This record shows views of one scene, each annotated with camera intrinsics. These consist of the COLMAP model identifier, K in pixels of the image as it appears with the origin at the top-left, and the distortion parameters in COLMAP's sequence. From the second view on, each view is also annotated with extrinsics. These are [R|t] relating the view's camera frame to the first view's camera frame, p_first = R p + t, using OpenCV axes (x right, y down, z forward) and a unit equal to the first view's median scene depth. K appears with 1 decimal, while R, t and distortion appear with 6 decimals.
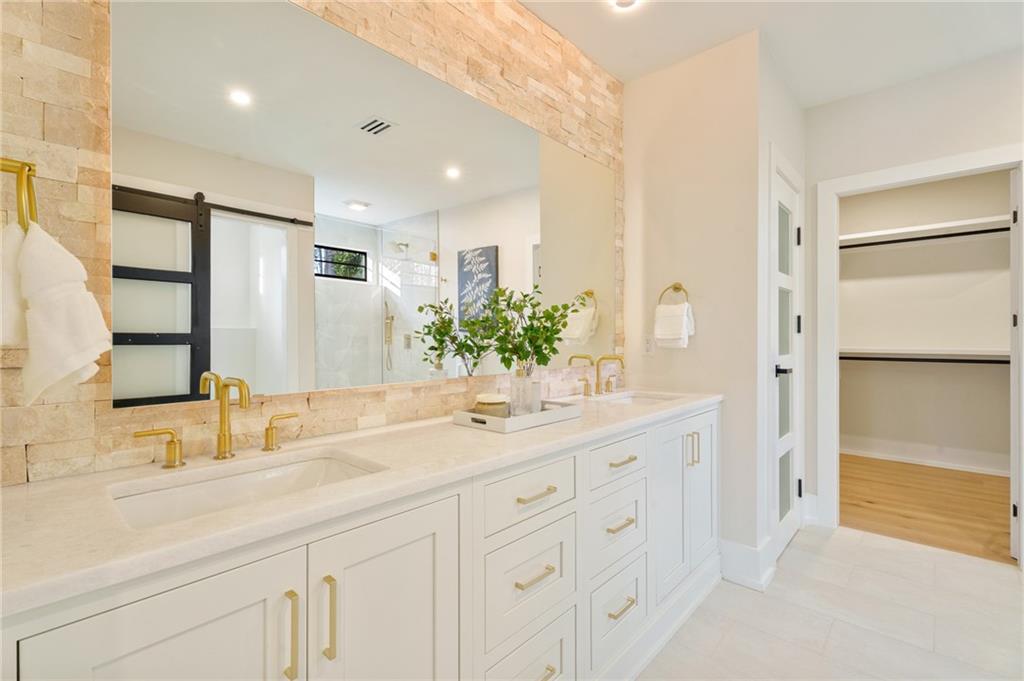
lens RADIAL K [[450.4, 0, 512.0], [0, 450.4, 340.5], [0, 0, 1]] dist [-0.042094, 0.000489]
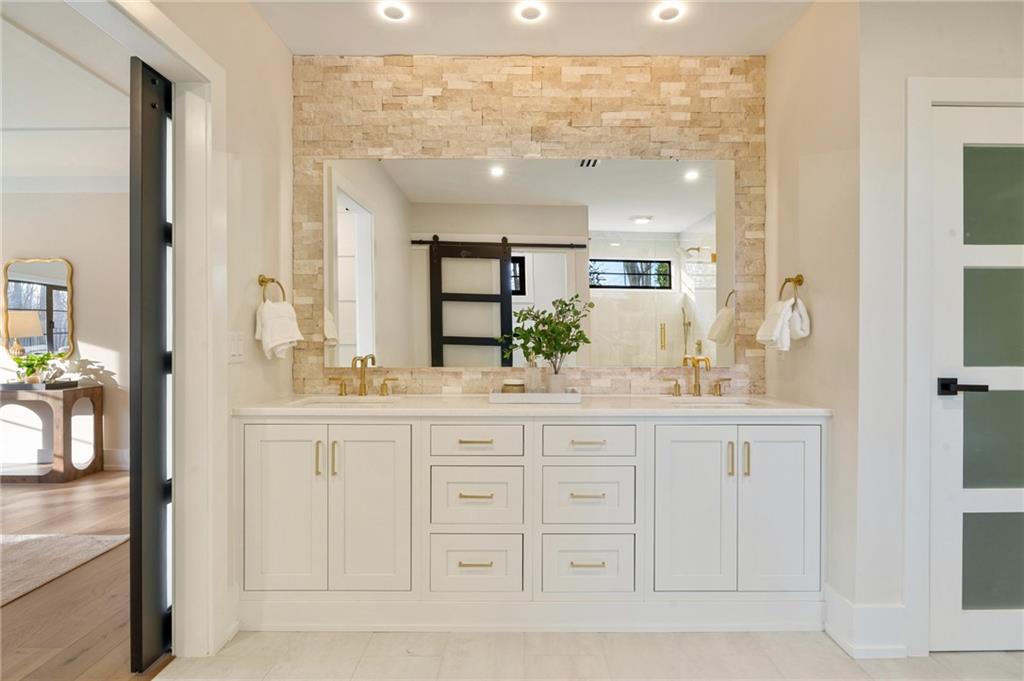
lens RADIAL K [[491.2, 0, 512.0], [0, 491.2, 340.5], [0, 0, 1]] dist [-0.055881, 0.000193]
pose [[0.666843, -0.003266, -0.745191, 0.649101], [-0.011815, 0.999818, -0.014955, 0.015663], [0.745105, 0.018777, 0.666683, -0.005222]]
